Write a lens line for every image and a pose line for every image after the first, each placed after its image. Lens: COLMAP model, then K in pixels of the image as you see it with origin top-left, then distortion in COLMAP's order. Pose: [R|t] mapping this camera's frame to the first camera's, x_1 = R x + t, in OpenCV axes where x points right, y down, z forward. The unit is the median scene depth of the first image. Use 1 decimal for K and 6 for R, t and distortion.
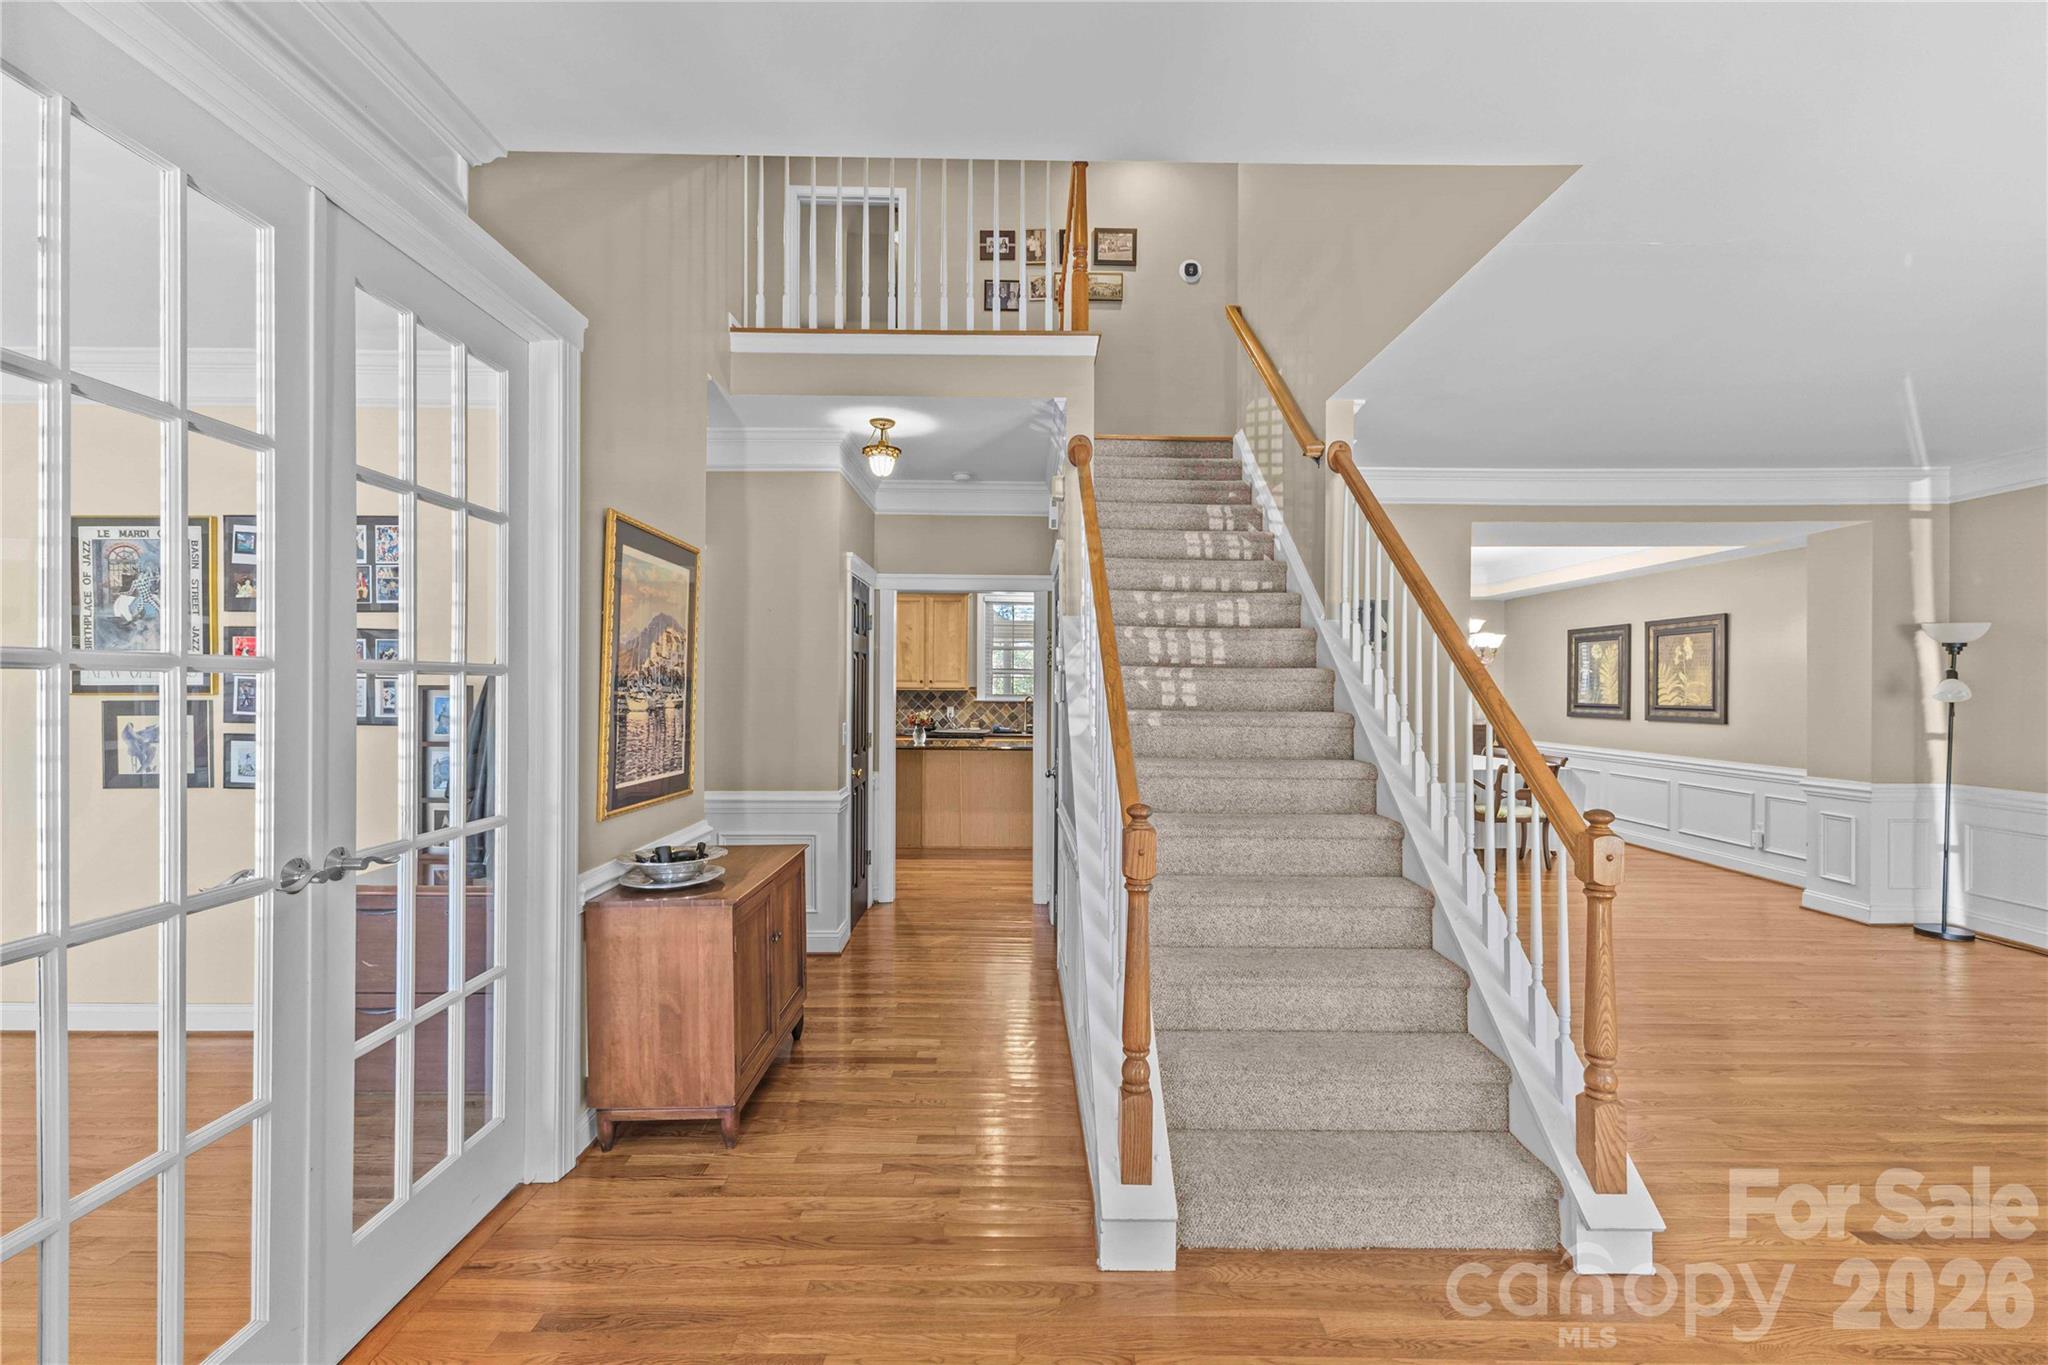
lens RADIAL K [[882.2, 0, 1022.6], [0, 882.2, 687.2], [0, 0, 1]] dist [0.010455, -0.000544]
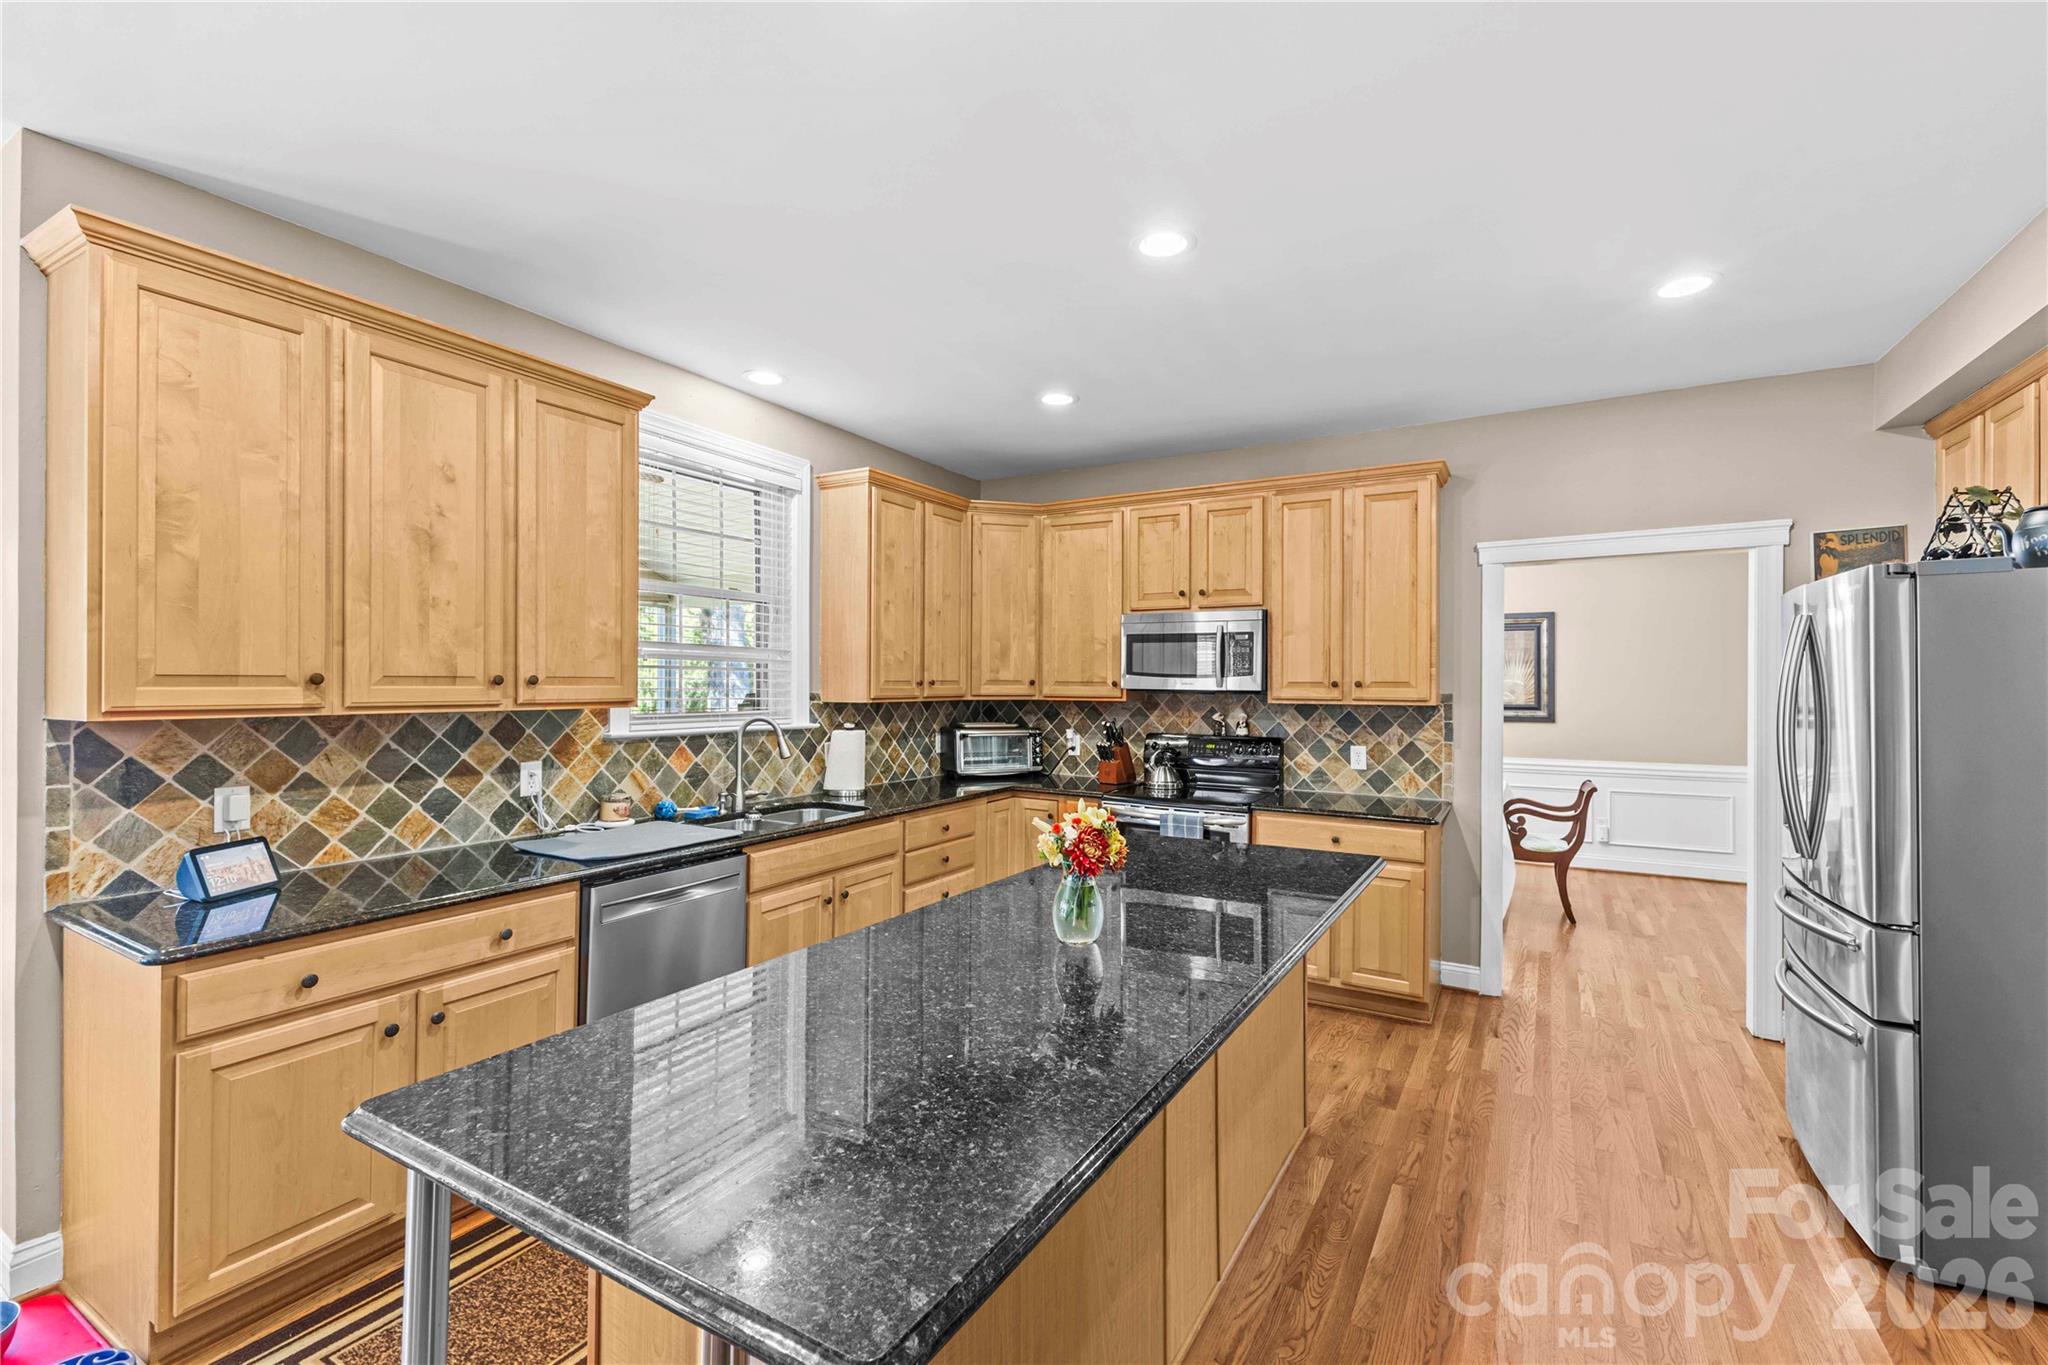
lens RADIAL K [[875.6, 0, 1030.0], [0, 875.6, 680.5], [0, 0, 1]] dist [0.000445, -0.000047]
pose [[0.514953, -0.002985, 0.857213, -0.329936], [0.002160, 0.999995, 0.002184, -0.008339], [-0.857216, 0.000726, 0.514957, 0.898081]]
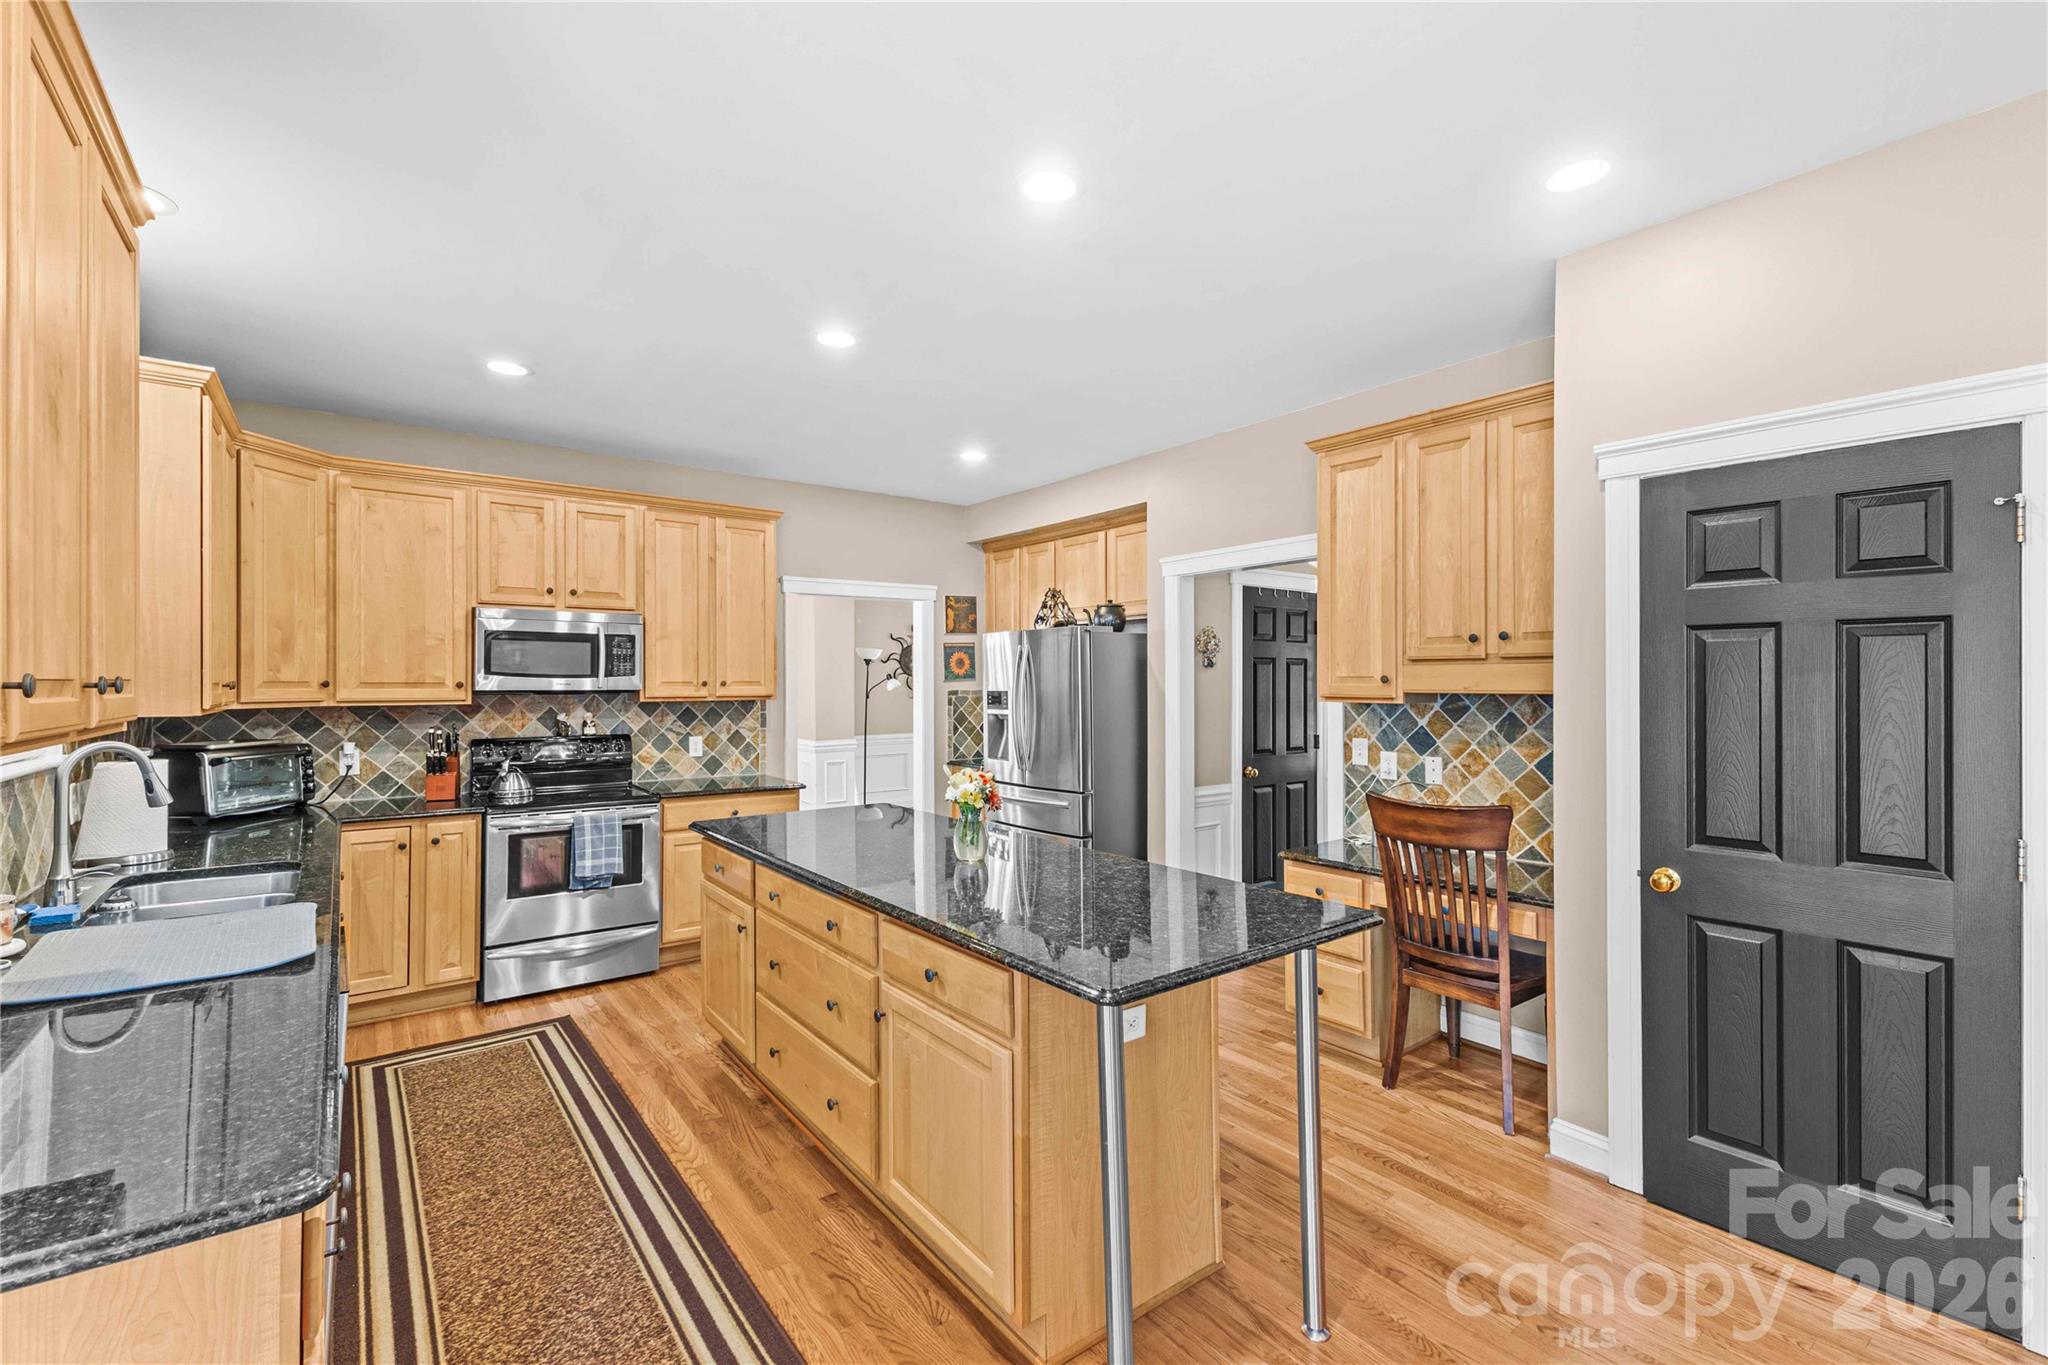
lens RADIAL K [[870.7, 0, 1028.5], [0, 870.7, 676.2], [0, 0, 1]] dist [-0.001608, -0.000571]
pose [[-0.599731, -0.001292, 0.800201, -0.411975], [-0.000232, 0.999999, 0.001441, -0.010772], [-0.800202, 0.000679, -0.599731, 1.204551]]
